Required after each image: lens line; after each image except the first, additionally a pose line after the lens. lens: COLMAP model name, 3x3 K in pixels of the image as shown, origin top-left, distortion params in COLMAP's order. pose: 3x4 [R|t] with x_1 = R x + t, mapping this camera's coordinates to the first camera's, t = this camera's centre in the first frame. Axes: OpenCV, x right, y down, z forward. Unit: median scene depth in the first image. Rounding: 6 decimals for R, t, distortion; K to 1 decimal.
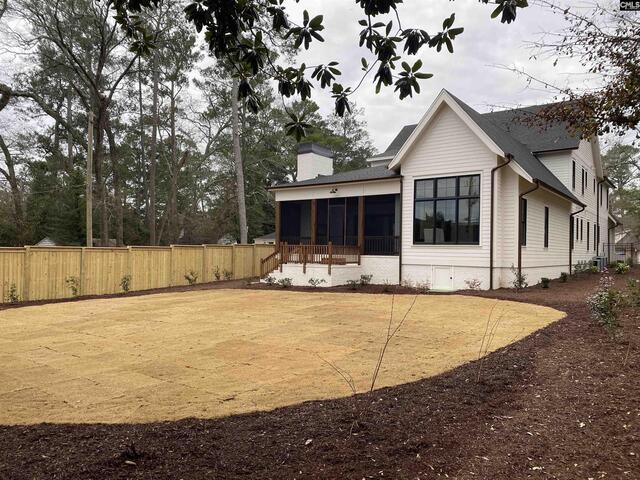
lens RADIAL K [[478.4, 0, 318.0], [0, 478.4, 250.5], [0, 0, 1]] dist [0.076088, -0.109849]
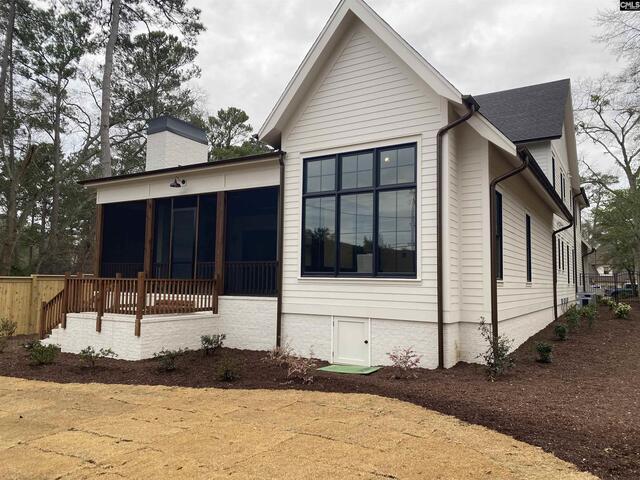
lens RADIAL K [[490.2, 0, 320.5], [0, 490.2, 244.0], [0, 0, 1]] dist [0.083278, -0.079741]
pose [[0.994941, 0.006677, 0.100243, 0.163629], [0.000747, 0.997270, -0.073838, -0.008081], [-0.100462, 0.073539, 0.992219, 0.444867]]
